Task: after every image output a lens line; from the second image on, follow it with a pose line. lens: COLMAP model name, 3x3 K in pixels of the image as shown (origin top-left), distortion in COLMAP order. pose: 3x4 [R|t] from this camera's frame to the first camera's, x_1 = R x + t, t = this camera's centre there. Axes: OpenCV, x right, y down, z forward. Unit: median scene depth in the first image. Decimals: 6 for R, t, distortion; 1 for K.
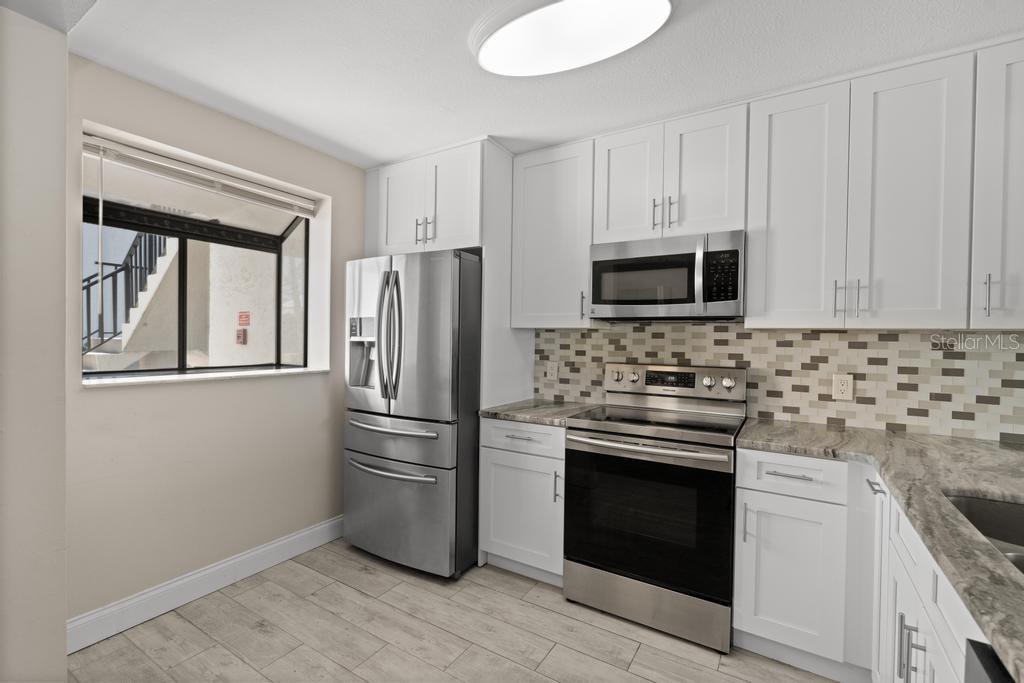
lens RADIAL K [[444.2, 0, 513.2], [0, 444.2, 343.4], [0, 0, 1]] dist [-0.006338, 0.000154]
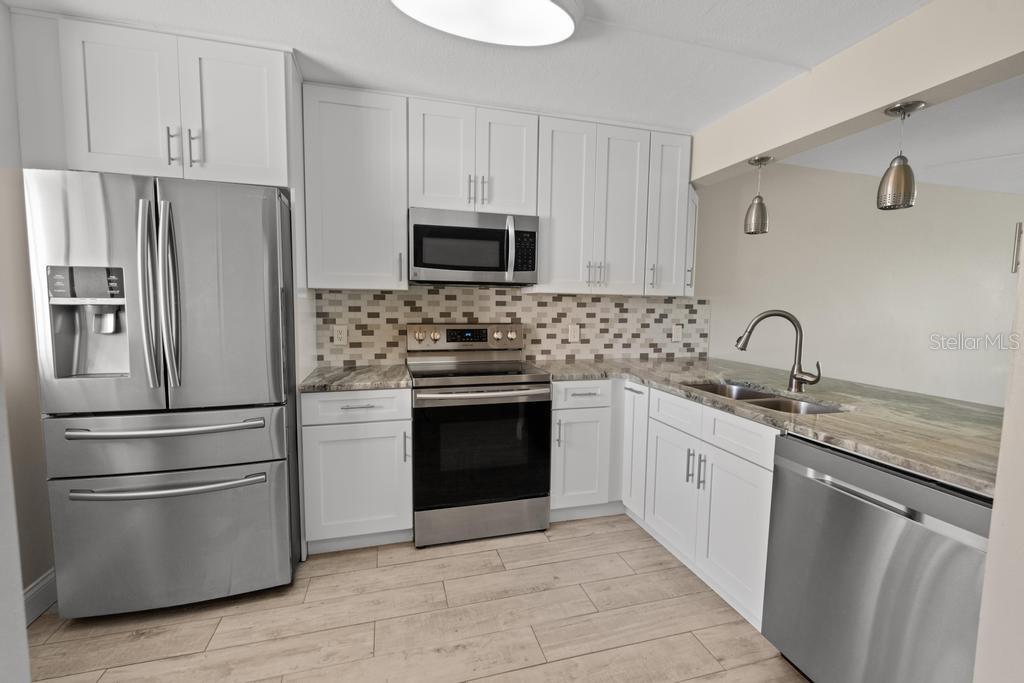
lens RADIAL K [[447.2, 0, 512.5], [0, 447.2, 342.6], [0, 0, 1]] dist [-0.003326, 0.000583]
pose [[0.672400, -0.070532, 0.736820, -0.472171], [0.005633, 0.995908, 0.090192, -0.006118], [-0.740167, -0.056495, 0.670046, 0.142075]]
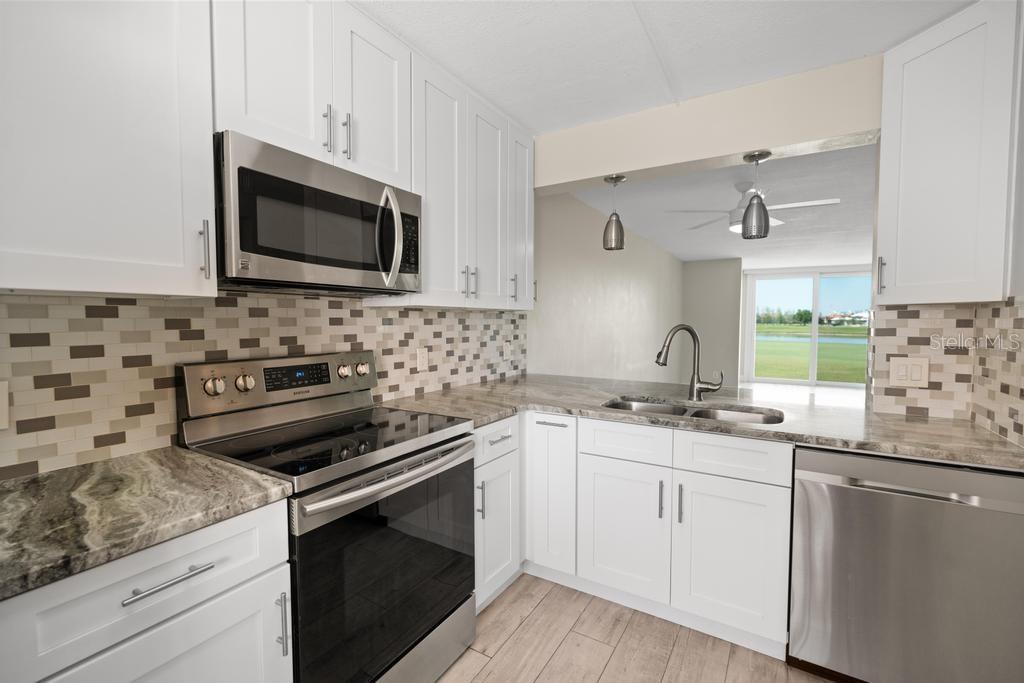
lens RADIAL K [[447.2, 0, 512.5], [0, 447.2, 342.6], [0, 0, 1]] dist [-0.003326, 0.000583]
pose [[-0.010777, -0.064632, 0.997851, -0.370550], [0.011082, 0.997840, 0.064751, -0.013740], [-0.999881, 0.011756, -0.010037, 0.743412]]
